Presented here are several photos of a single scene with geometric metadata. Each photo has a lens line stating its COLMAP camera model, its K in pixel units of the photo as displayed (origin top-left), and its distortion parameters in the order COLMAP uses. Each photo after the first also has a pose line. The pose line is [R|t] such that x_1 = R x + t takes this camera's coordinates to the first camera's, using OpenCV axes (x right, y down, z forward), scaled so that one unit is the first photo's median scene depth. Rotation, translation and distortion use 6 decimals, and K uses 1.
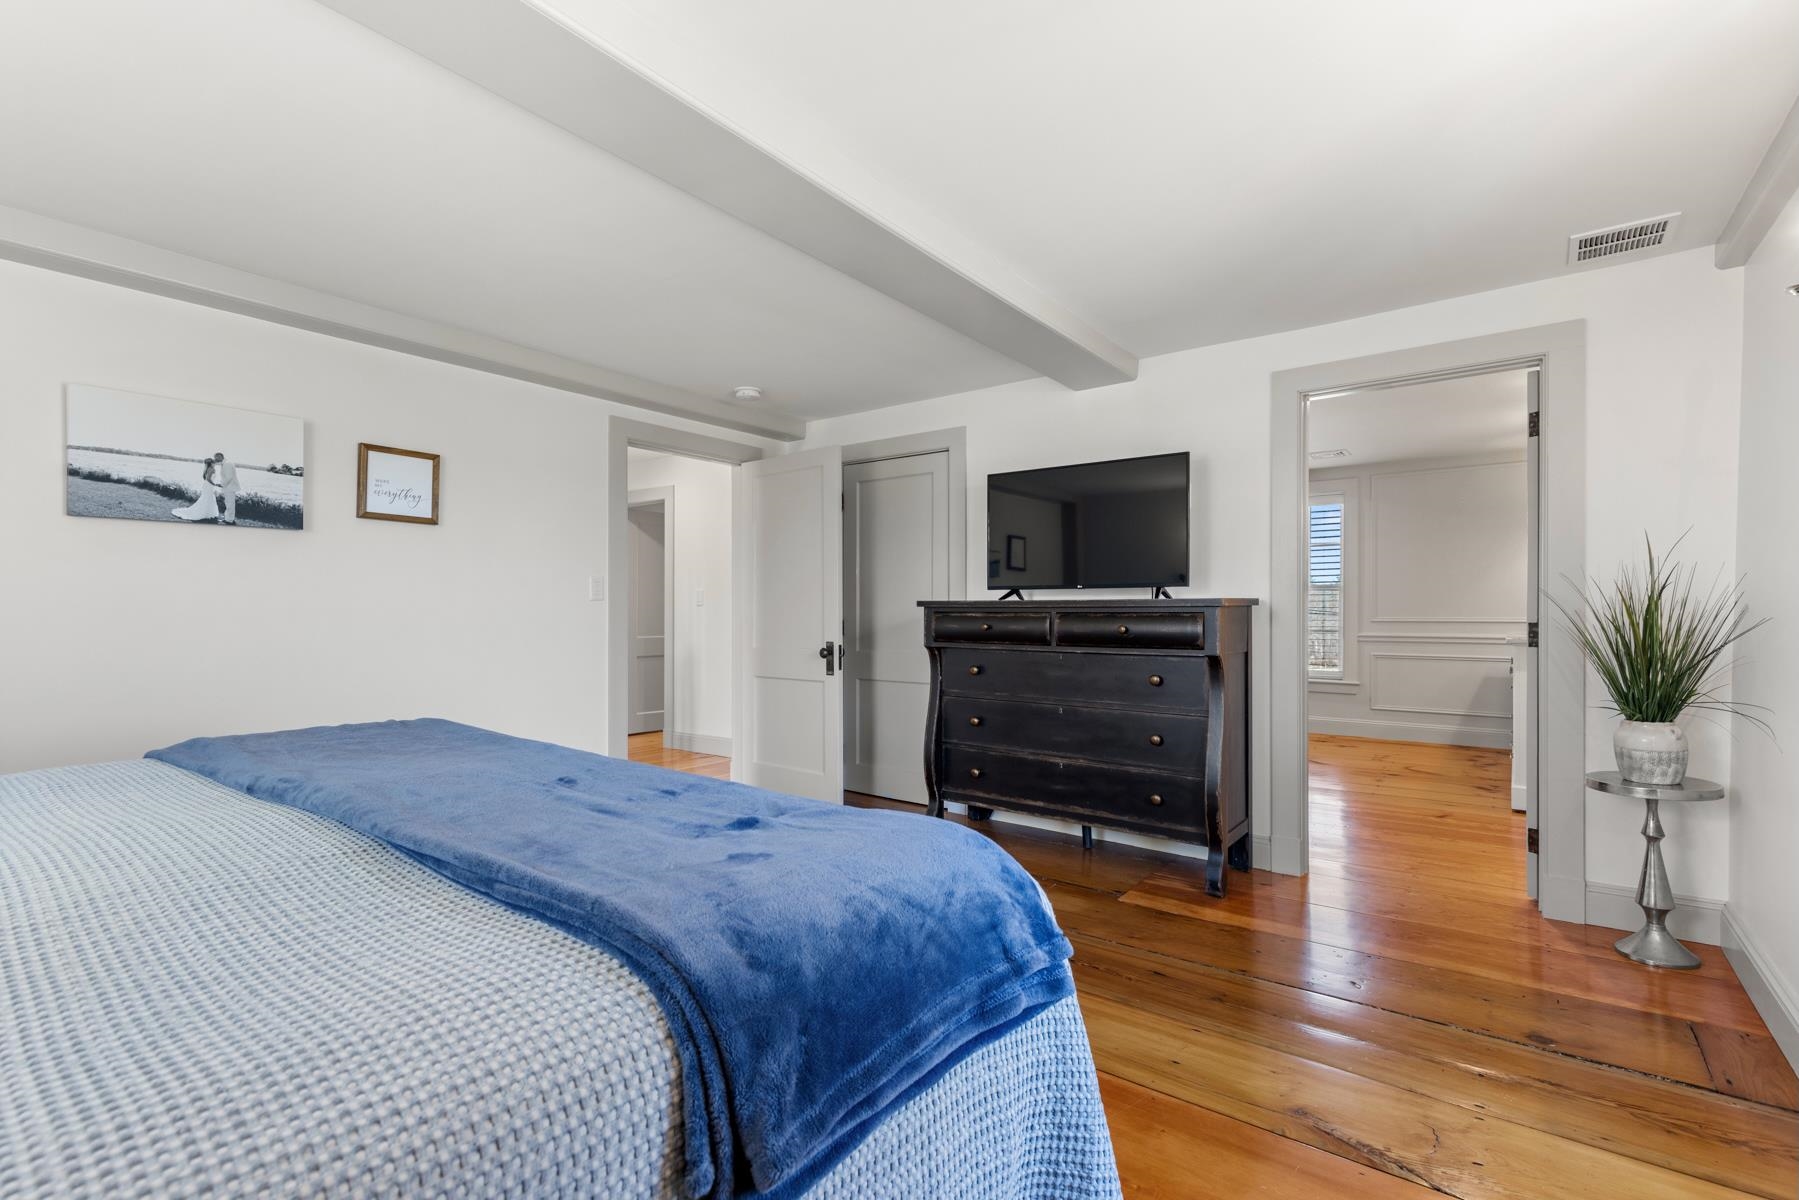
lens RADIAL K [[814.8, 0, 898.3], [0, 814.8, 605.3], [0, 0, 1]] dist [-0.001021, -0.001011]
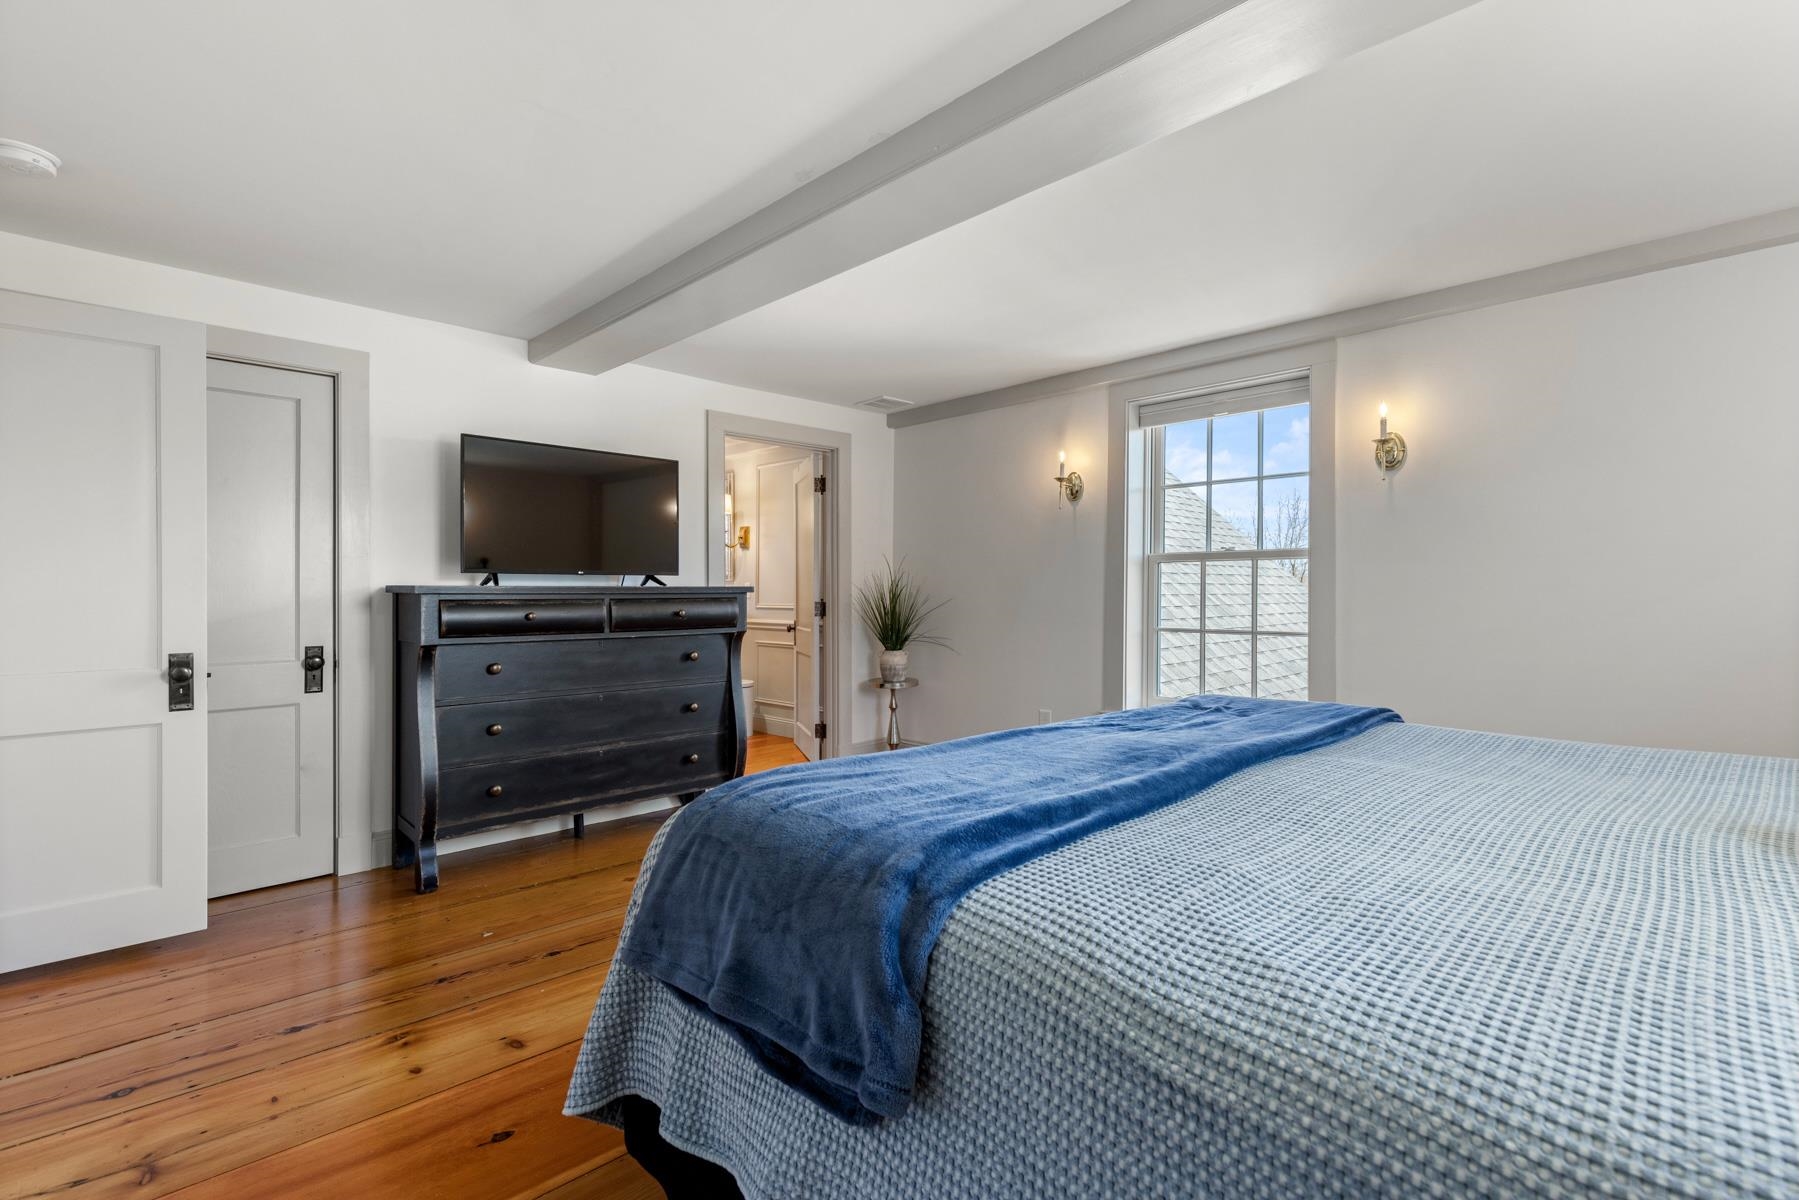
lens RADIAL K [[814.8, 0, 898.1], [0, 814.8, 598.4], [0, 0, 1]] dist [-0.001021, -0.001011]
pose [[0.138373, -0.008203, 0.990346, -0.738513], [0.002854, 0.999965, 0.007884, 0.002040], [-0.990376, 0.001736, 0.138391, 0.514043]]
